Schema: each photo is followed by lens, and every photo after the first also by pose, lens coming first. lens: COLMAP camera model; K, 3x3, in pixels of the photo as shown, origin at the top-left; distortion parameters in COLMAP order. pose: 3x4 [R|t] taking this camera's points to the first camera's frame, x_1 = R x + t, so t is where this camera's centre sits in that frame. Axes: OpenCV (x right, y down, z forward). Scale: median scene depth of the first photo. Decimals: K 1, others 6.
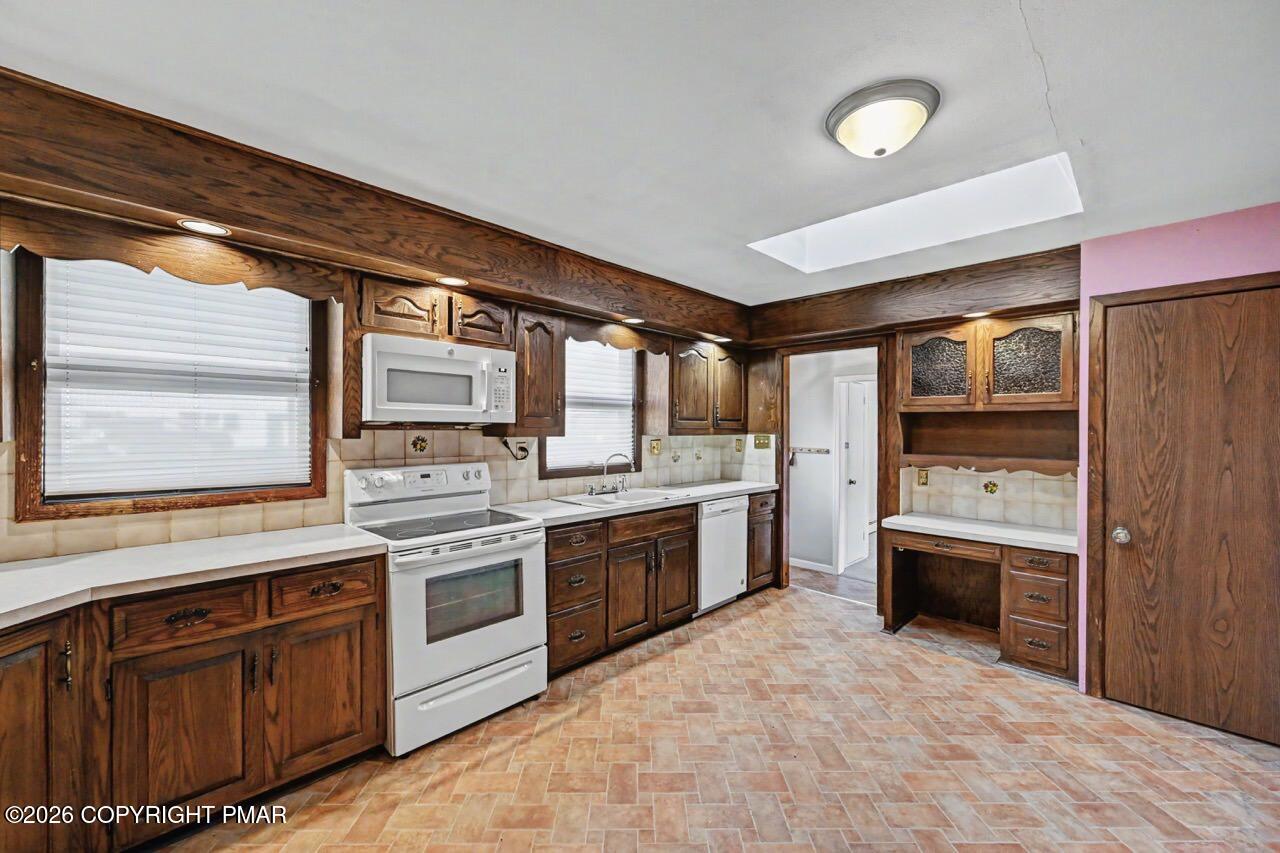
lens RADIAL K [[505.3, 0, 640.6], [0, 505.3, 431.8], [0, 0, 1]] dist [0.000534, 0.000073]
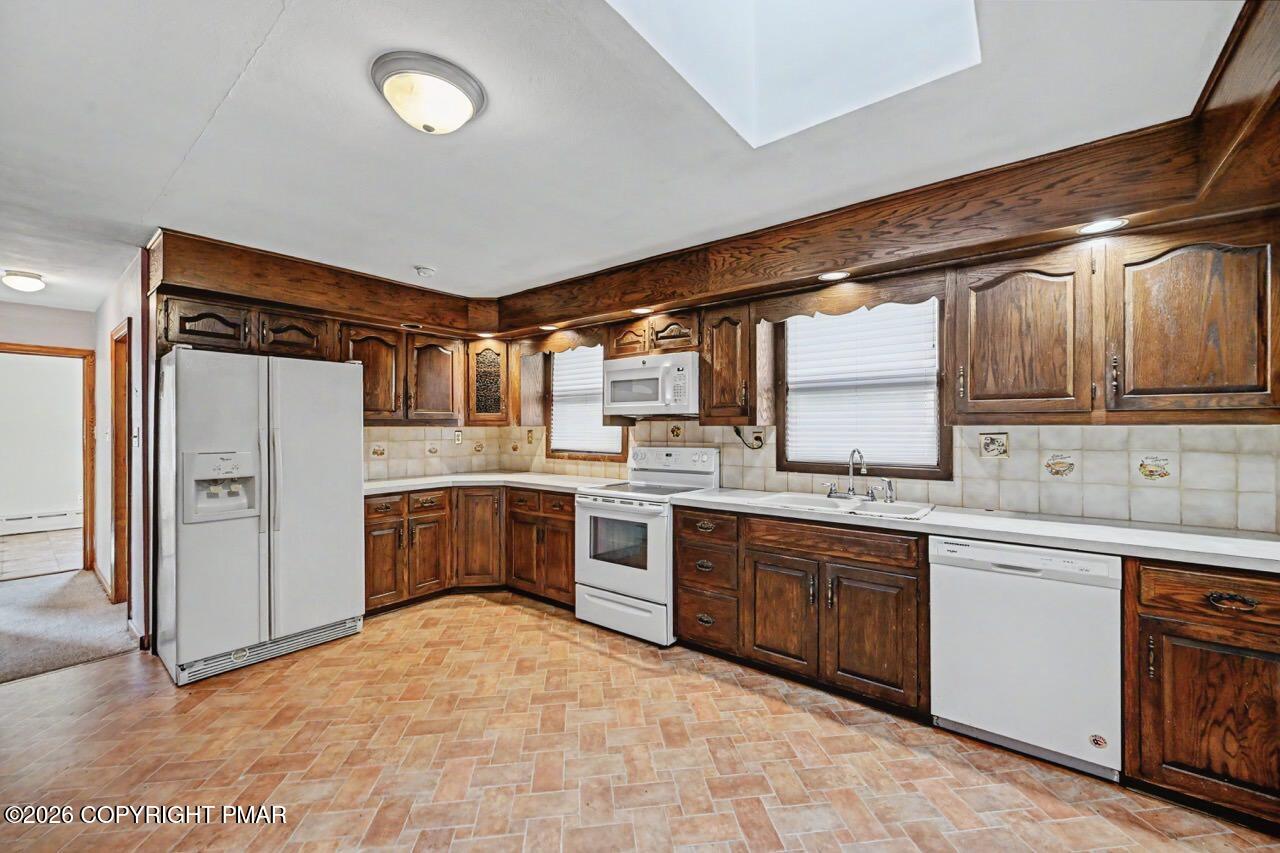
lens RADIAL K [[503.1, 0, 643.1], [0, 503.1, 428.6], [0, 0, 1]] dist [-0.000411, -0.000091]
pose [[0.111427, -0.004135, -0.993764, 0.896977], [-0.006059, 0.999970, -0.004840, 0.024064], [0.993754, 0.006560, 0.111398, 0.783552]]
